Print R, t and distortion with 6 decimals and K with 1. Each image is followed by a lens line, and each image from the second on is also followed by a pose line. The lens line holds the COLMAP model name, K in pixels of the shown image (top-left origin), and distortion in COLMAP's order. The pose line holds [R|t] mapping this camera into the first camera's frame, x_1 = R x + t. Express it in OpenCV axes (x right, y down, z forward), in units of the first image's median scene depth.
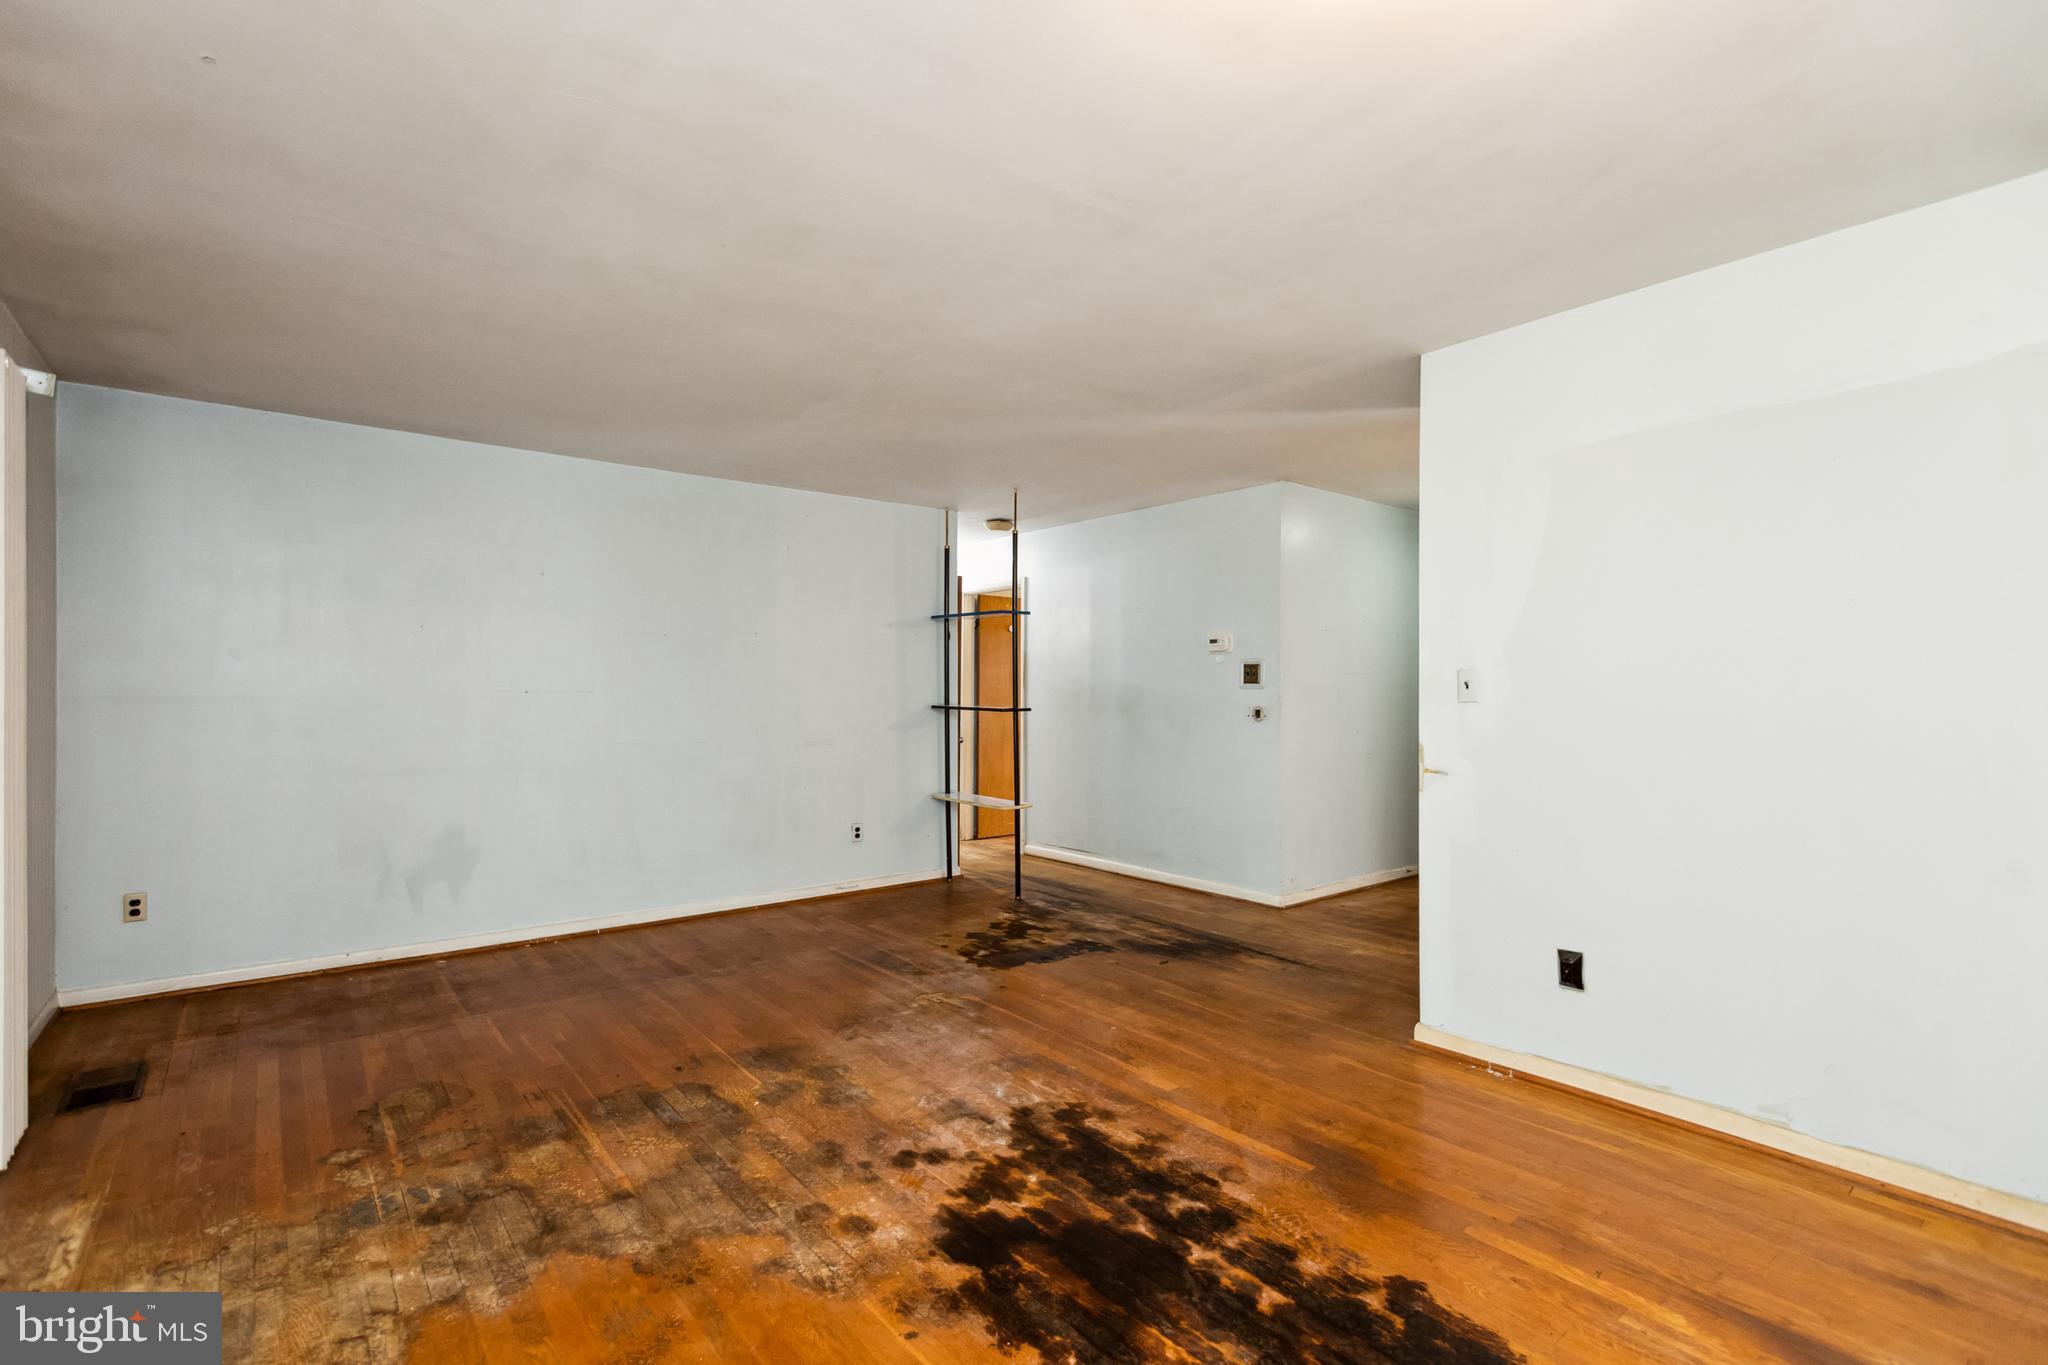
lens RADIAL K [[938.7, 0, 1024.0], [0, 938.7, 682.5], [0, 0, 1]] dist [0.000736, -0.000610]
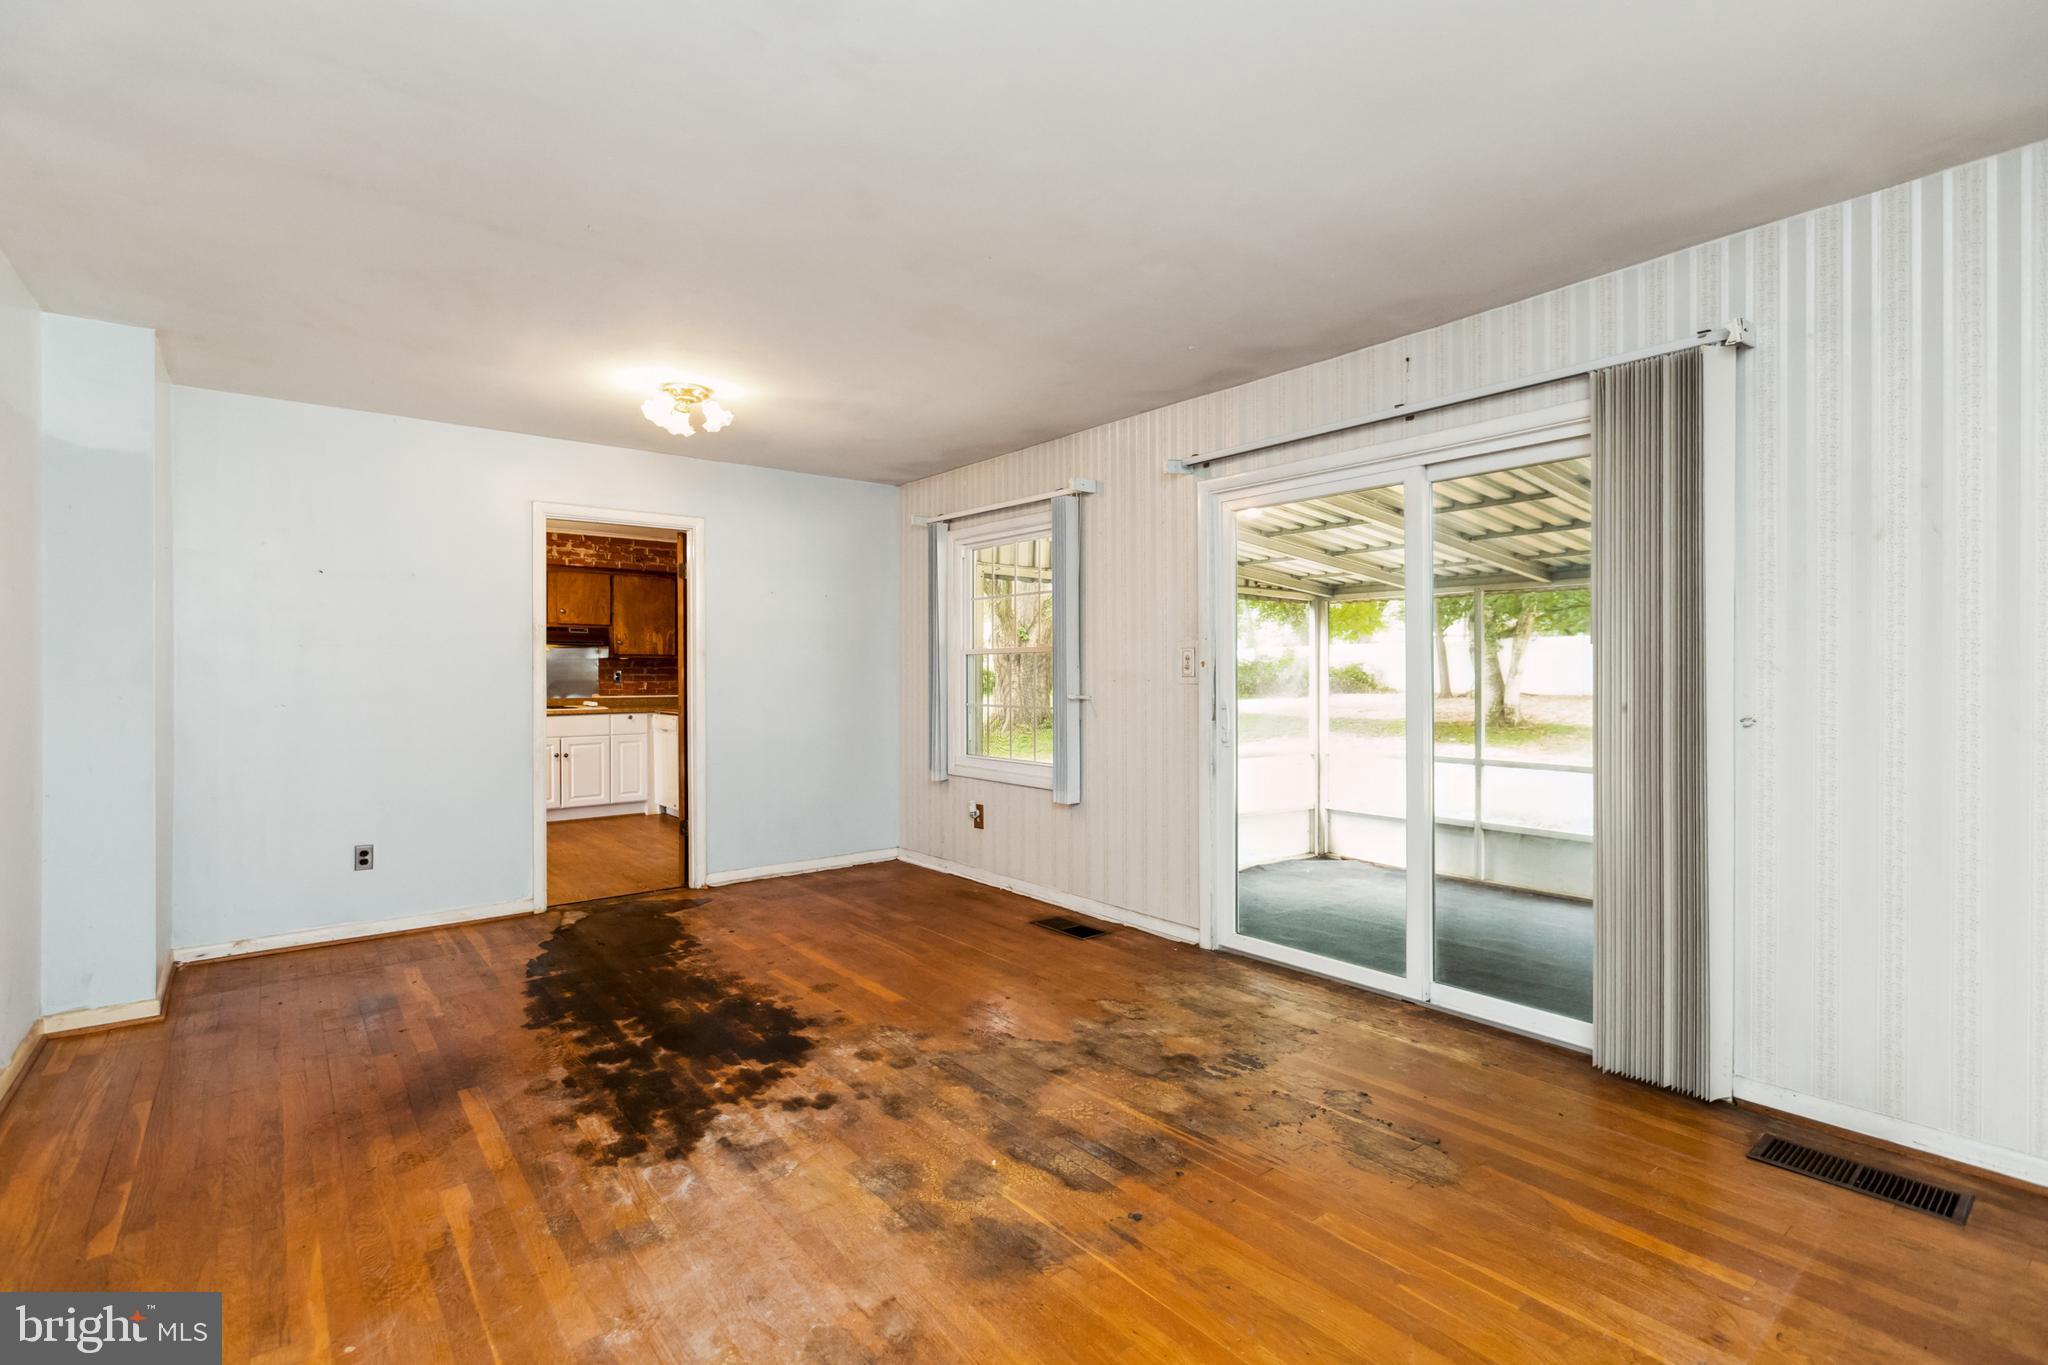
lens RADIAL K [[938.7, 0, 1024.0], [0, 938.7, 682.5], [0, 0, 1]] dist [0.000736, -0.000610]
pose [[-0.999998, 0.001405, 0.001244, -0.353257], [0.001407, 0.999998, 0.001436, 0.030420], [-0.001242, 0.001438, -0.999998, 2.054884]]
